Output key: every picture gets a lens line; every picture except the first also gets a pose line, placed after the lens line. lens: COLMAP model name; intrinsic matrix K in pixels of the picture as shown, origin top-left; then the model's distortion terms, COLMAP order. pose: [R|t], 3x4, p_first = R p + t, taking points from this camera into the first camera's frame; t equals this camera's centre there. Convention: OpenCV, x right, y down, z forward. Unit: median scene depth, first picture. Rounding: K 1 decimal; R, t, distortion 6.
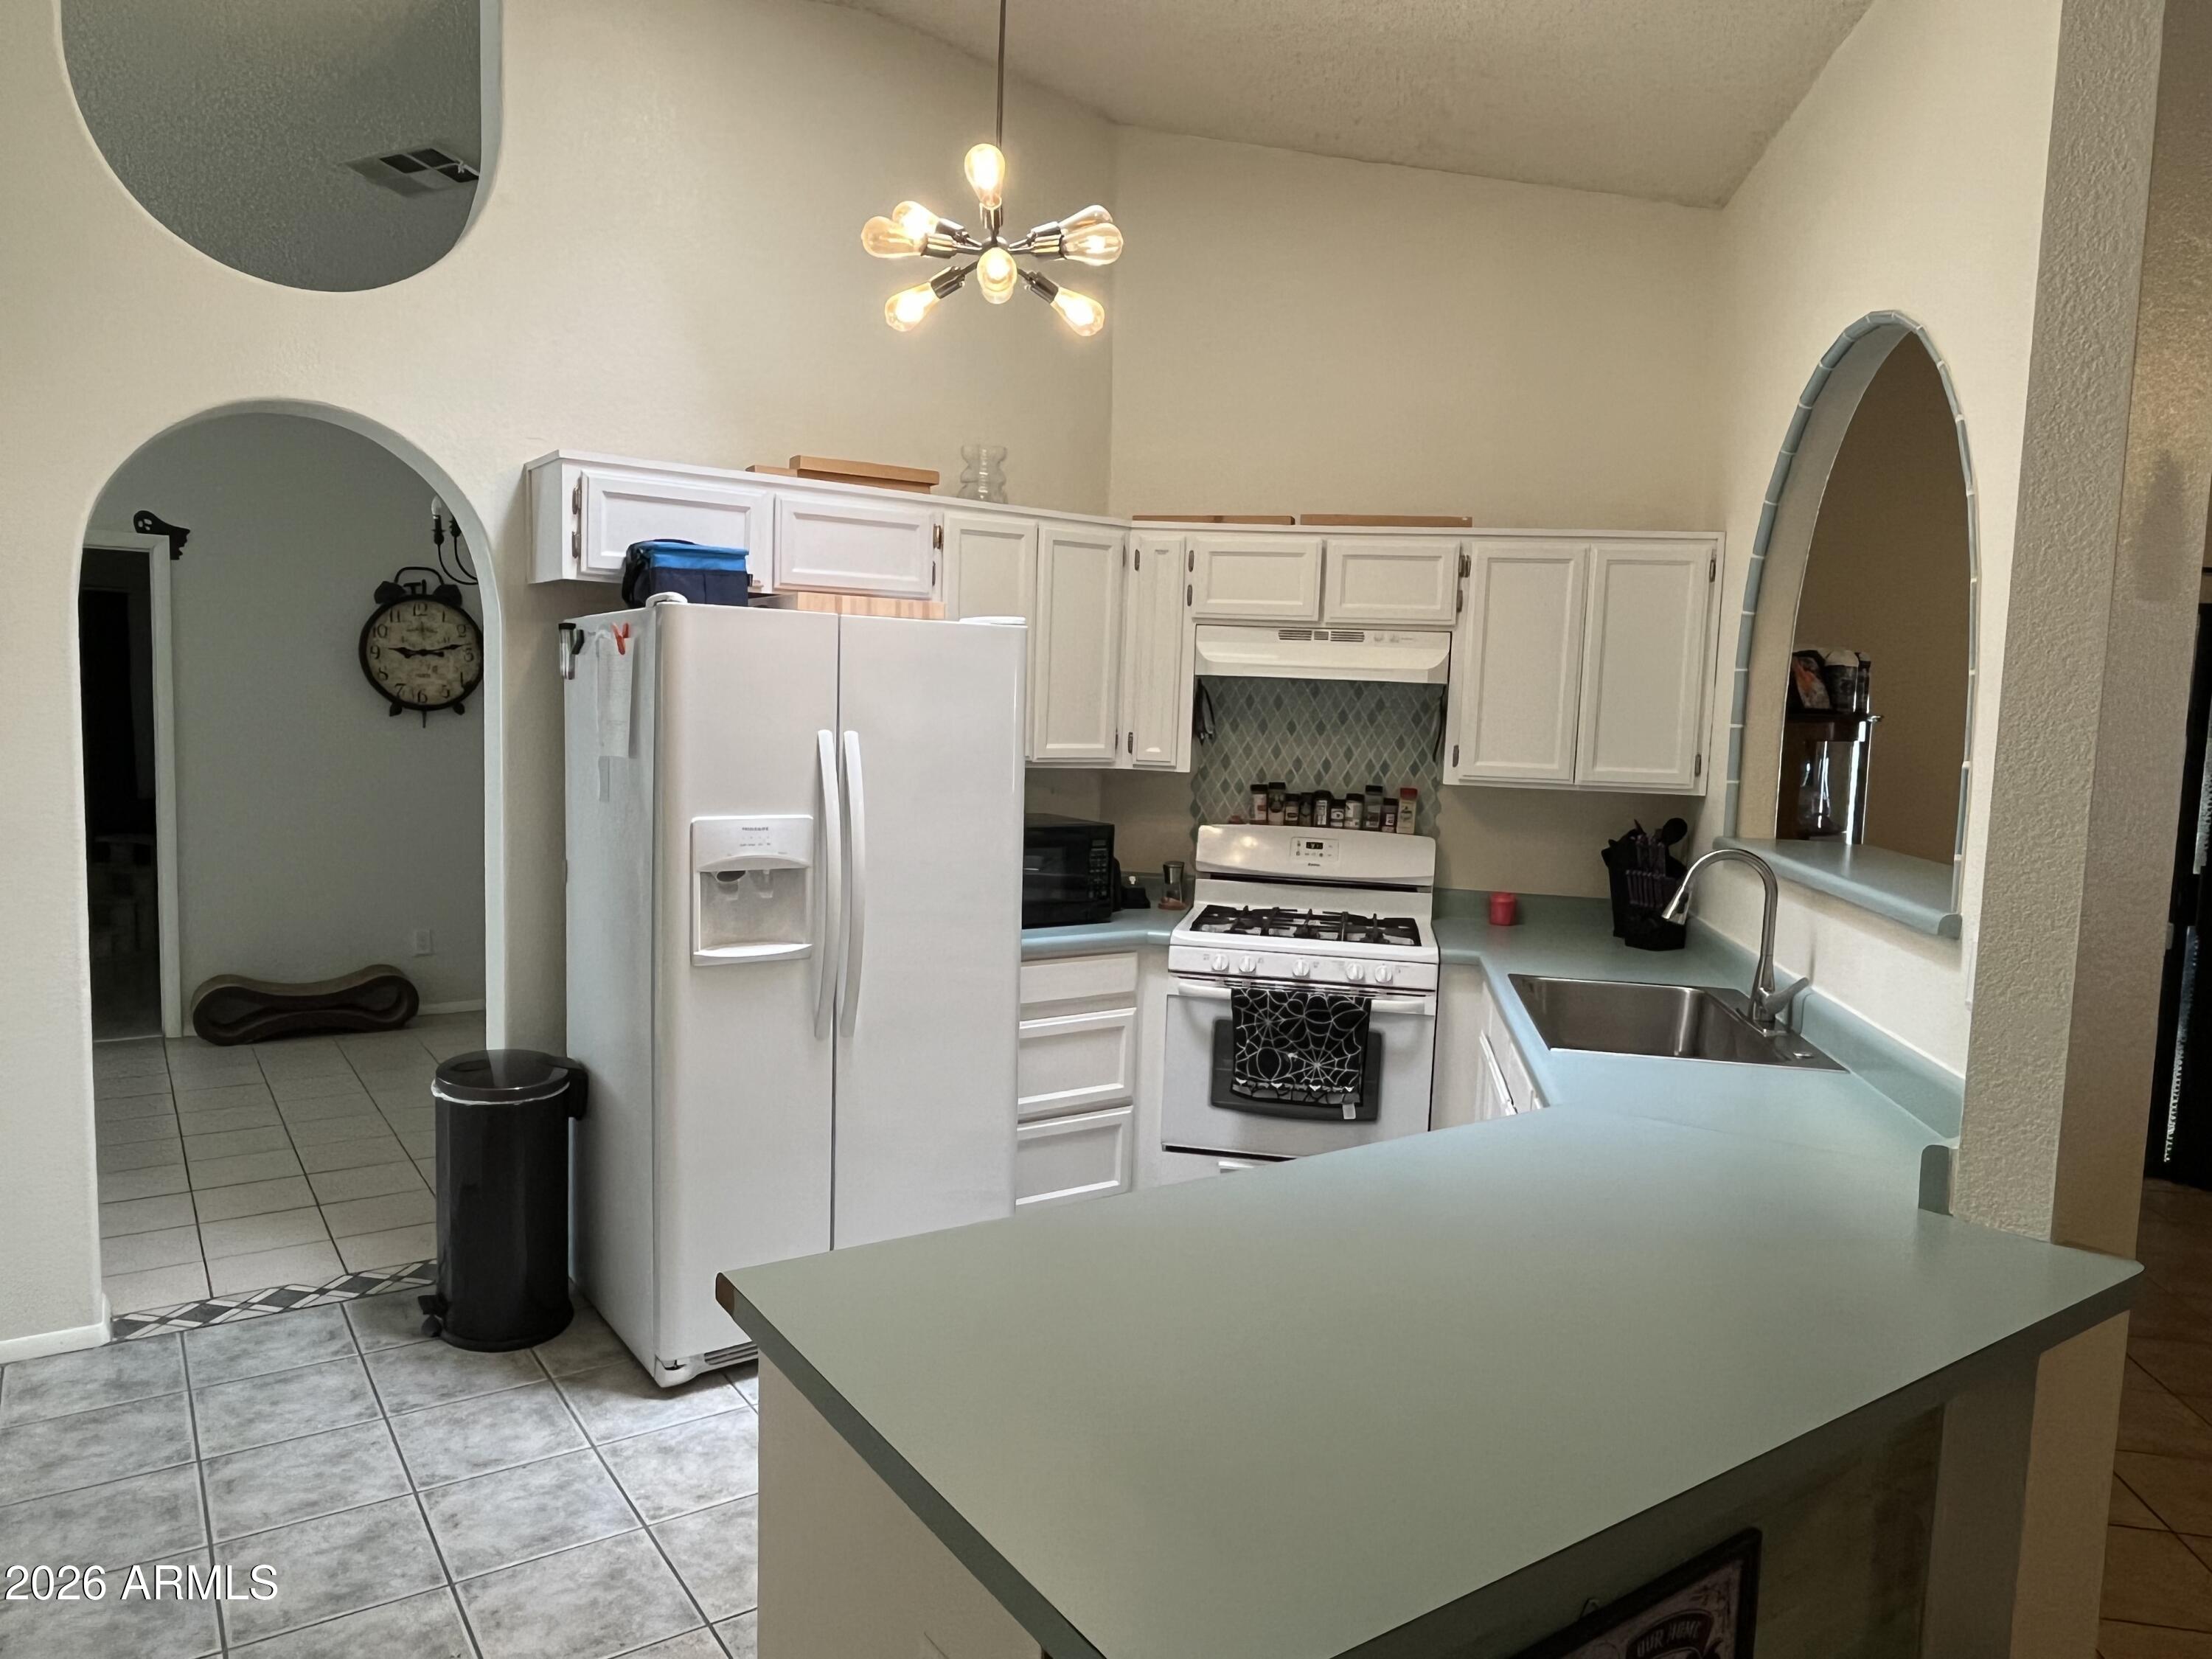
lens RADIAL K [[1435.7, 0, 1106.0], [0, 1435.7, 829.5], [0, 0, 1]] dist [-0.003906, -0.000502]
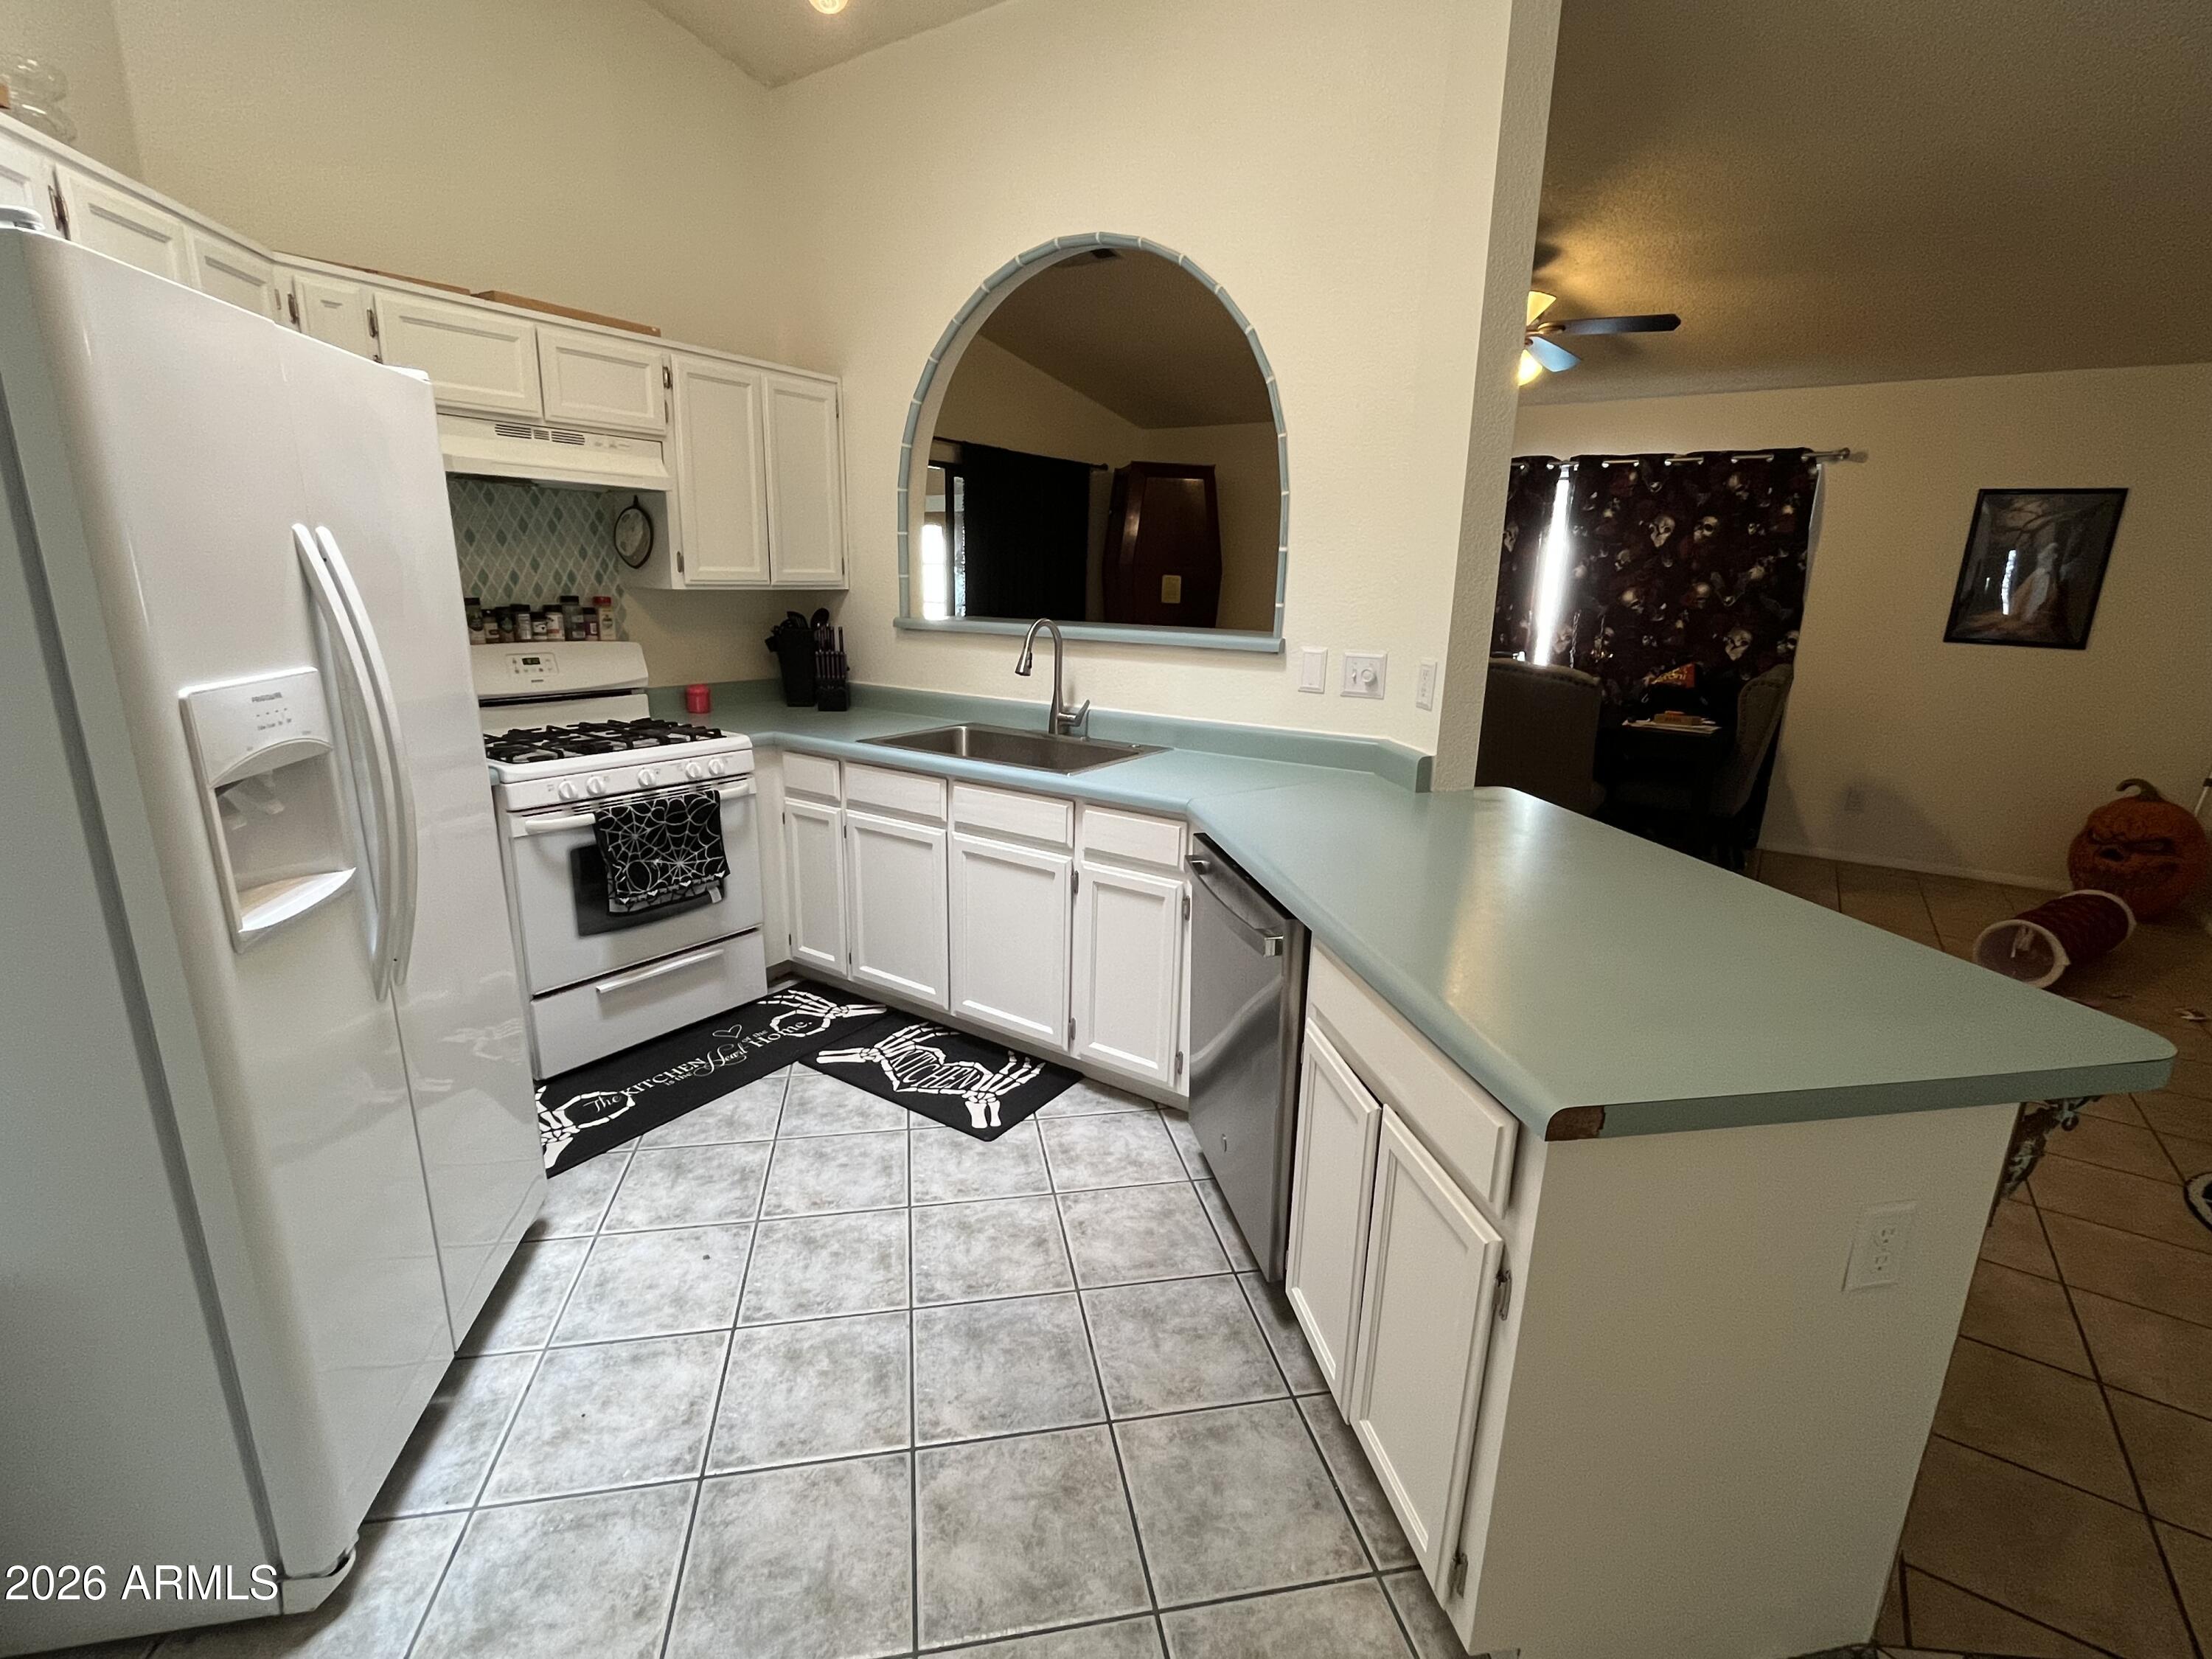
lens RADIAL K [[1011.8, 0, 1106.0], [0, 1011.8, 829.5], [0, 0, 1]] dist [-0.011055, 0.000339]
pose [[0.405042, -0.250017, 0.879450, -0.363362], [0.072572, 0.967642, 0.241665, -0.017052], [-0.911413, -0.034061, 0.410080, 0.394825]]
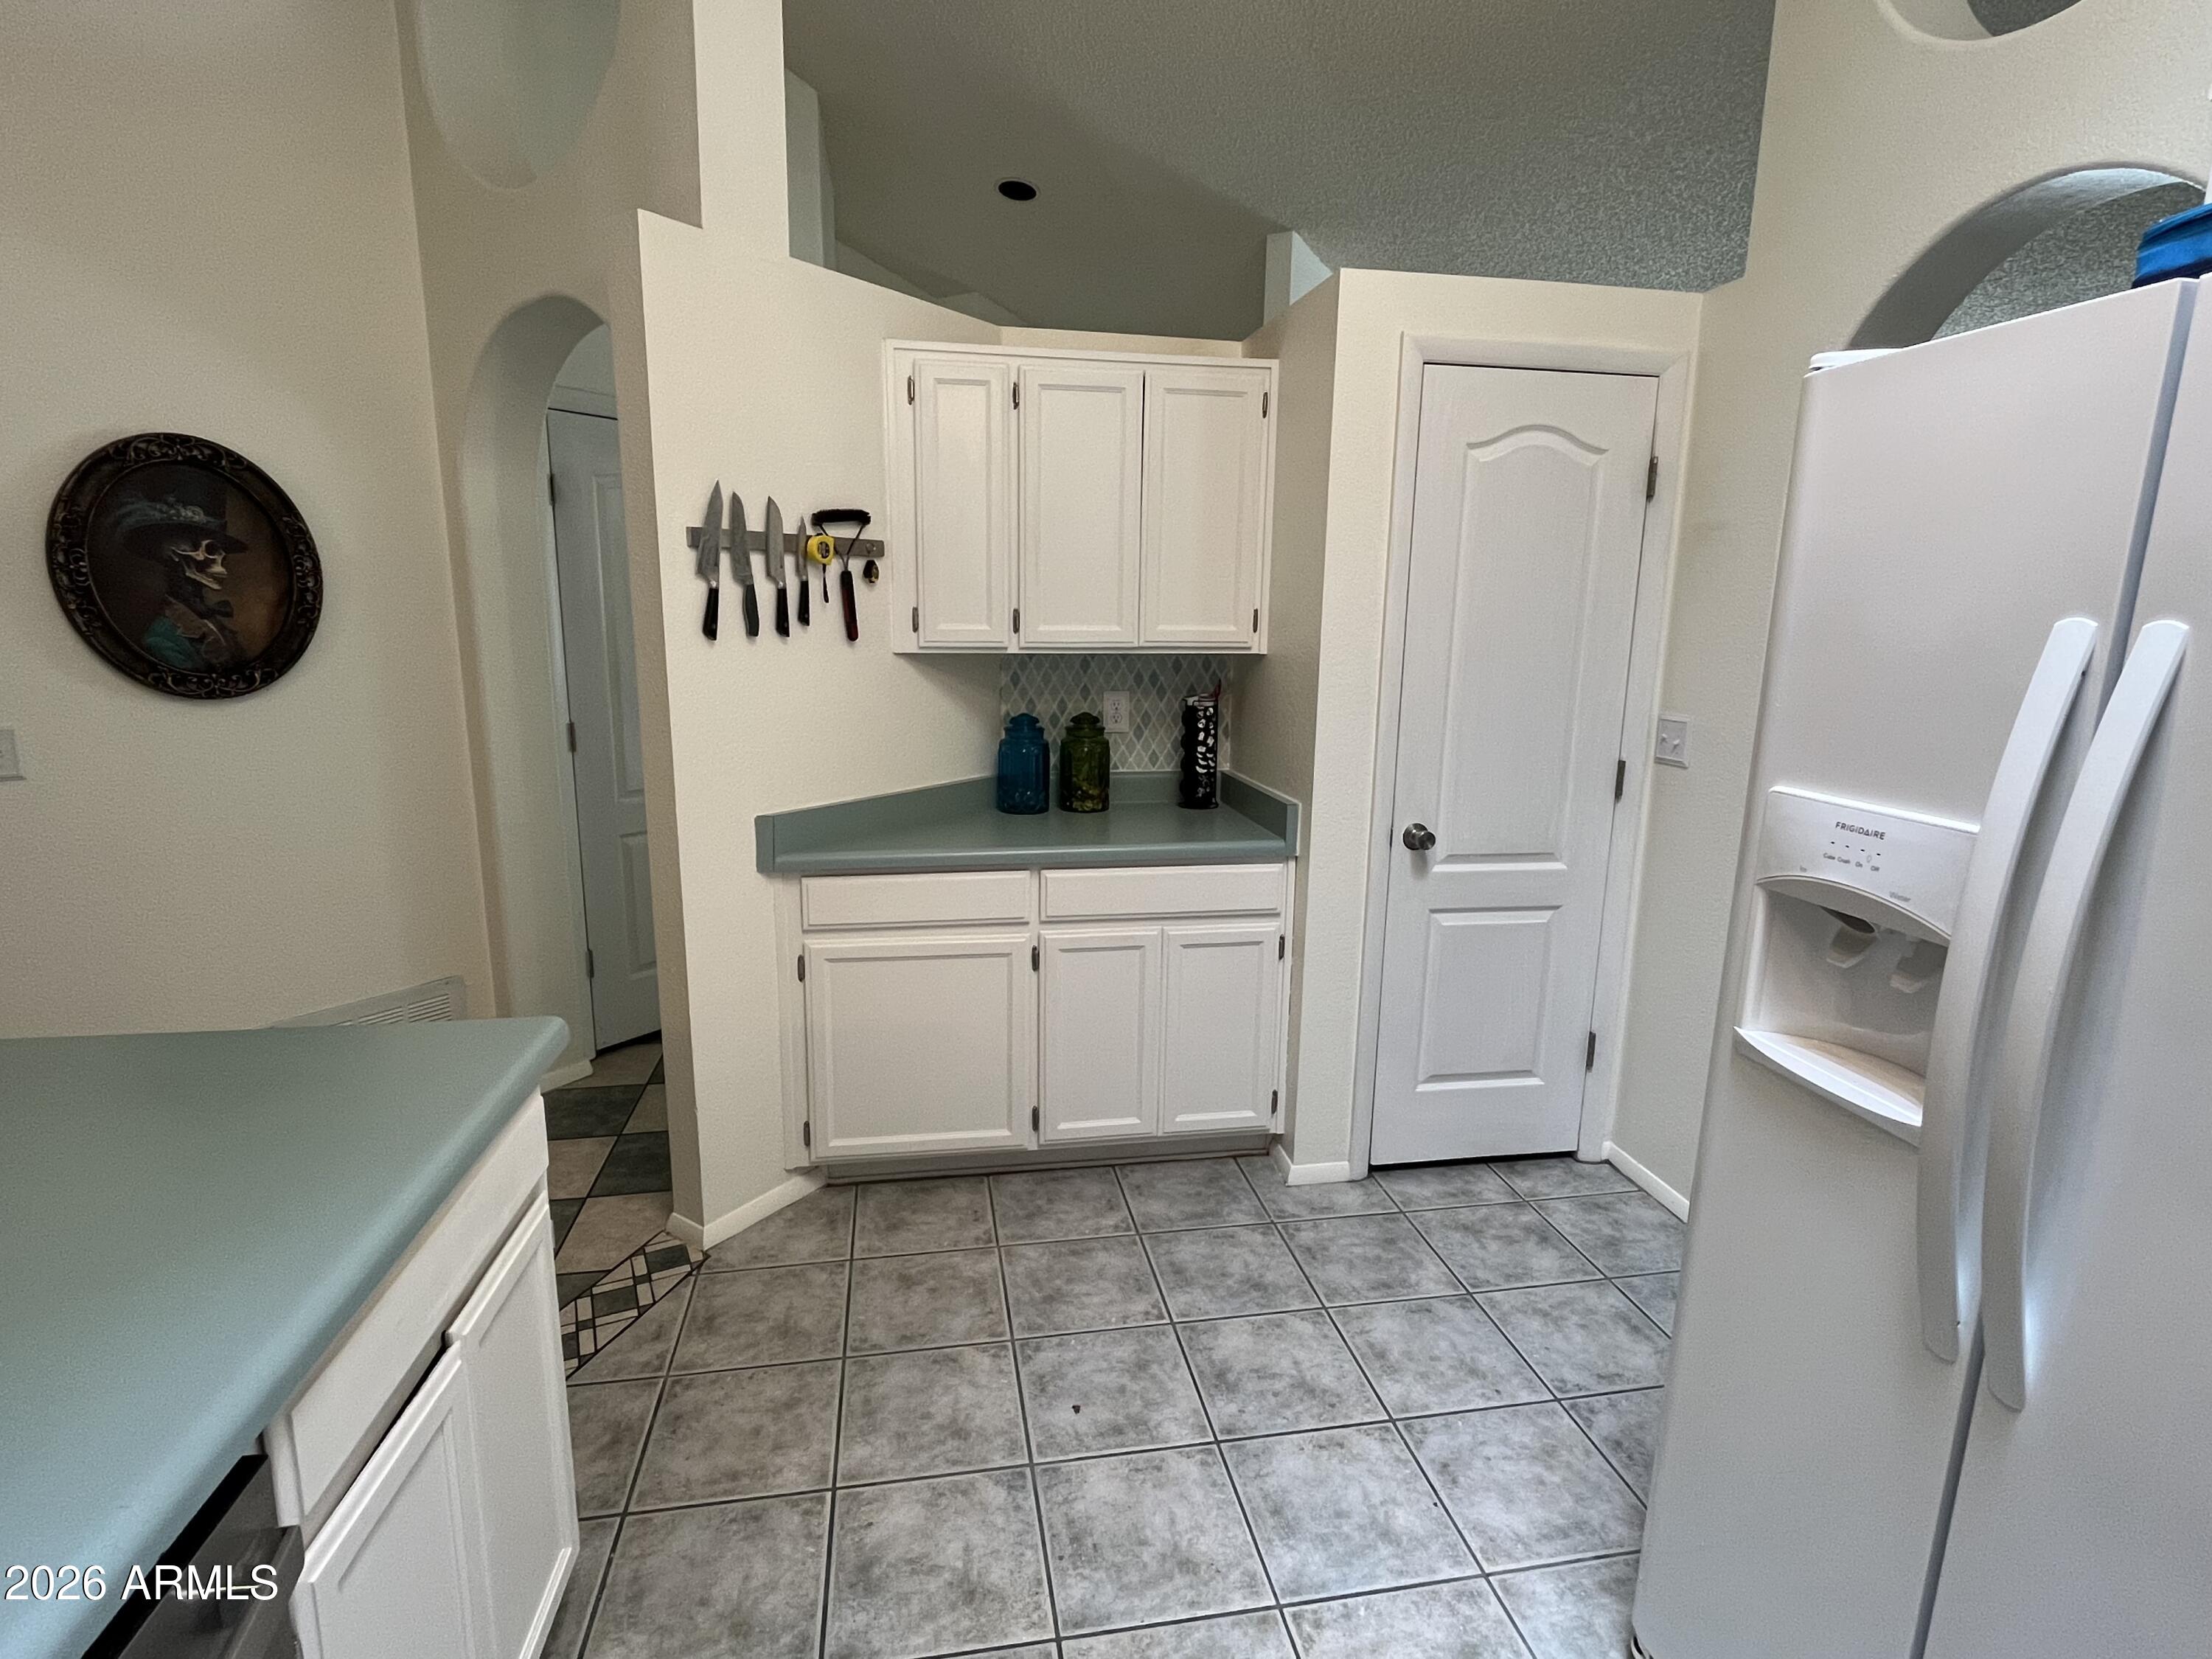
lens RADIAL K [[1125.4, 0, 1106.0], [0, 1125.4, 829.5], [0, 0, 1]] dist [0.001102, 0.000100]
pose [[-0.431487, 0.139191, -0.891316, 0.145672], [-0.104547, 0.973652, 0.202660, -0.037623], [0.896041, 0.180629, -0.405566, 0.705045]]
